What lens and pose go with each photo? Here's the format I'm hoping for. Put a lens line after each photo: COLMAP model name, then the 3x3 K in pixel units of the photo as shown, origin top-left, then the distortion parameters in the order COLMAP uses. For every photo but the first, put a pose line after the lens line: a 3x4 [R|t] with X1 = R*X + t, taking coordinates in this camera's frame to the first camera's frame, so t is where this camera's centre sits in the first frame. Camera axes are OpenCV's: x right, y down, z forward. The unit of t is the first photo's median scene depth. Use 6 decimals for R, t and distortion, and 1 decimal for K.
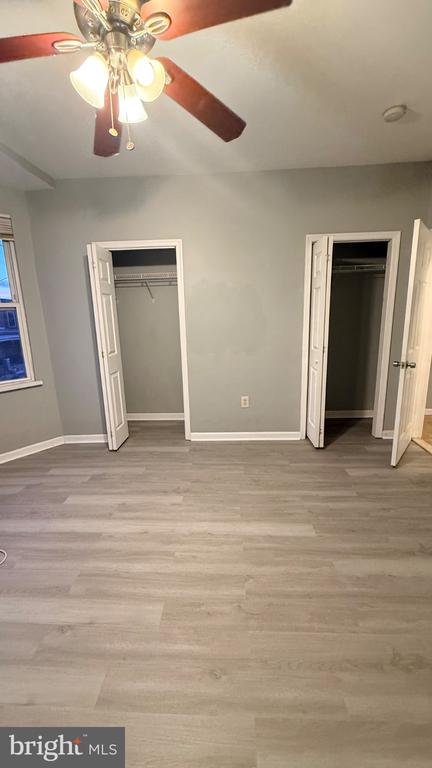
lens RADIAL K [[306.2, 0, 216.0], [0, 306.2, 384.6], [0, 0, 1]] dist [-0.002228, 0.000447]
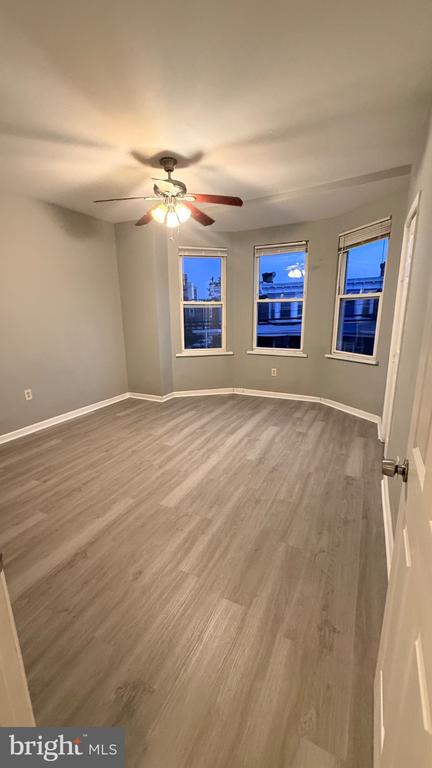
lens RADIAL K [[306.2, 0, 214.3], [0, 306.2, 382.4], [0, 0, 1]] dist [-0.002228, 0.000447]
pose [[-0.412844, 0.243452, -0.877662, 1.087281], [-0.168696, 0.926503, 0.336353, -0.345488], [0.895043, 0.286920, -0.341432, 1.366530]]
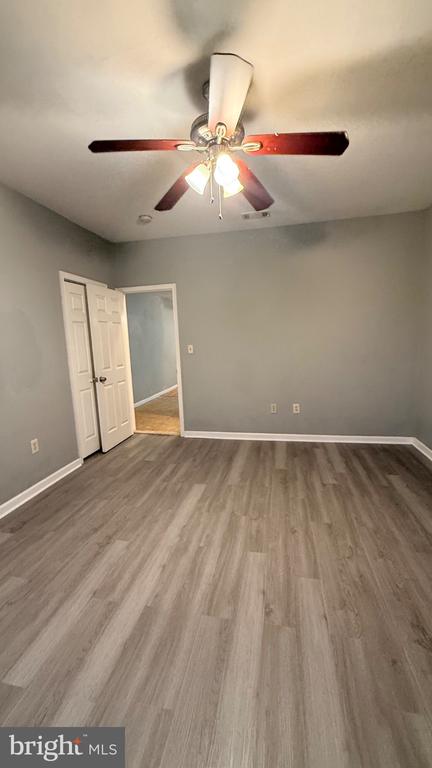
lens RADIAL K [[306.2, 0, 216.9], [0, 306.2, 386.3], [0, 0, 1]] dist [-0.002228, 0.000447]
pose [[0.158141, -0.129122, 0.978938, -1.005957], [0.245771, 0.965359, 0.087628, -0.084108], [-0.956341, 0.226737, 0.184397, 0.529908]]
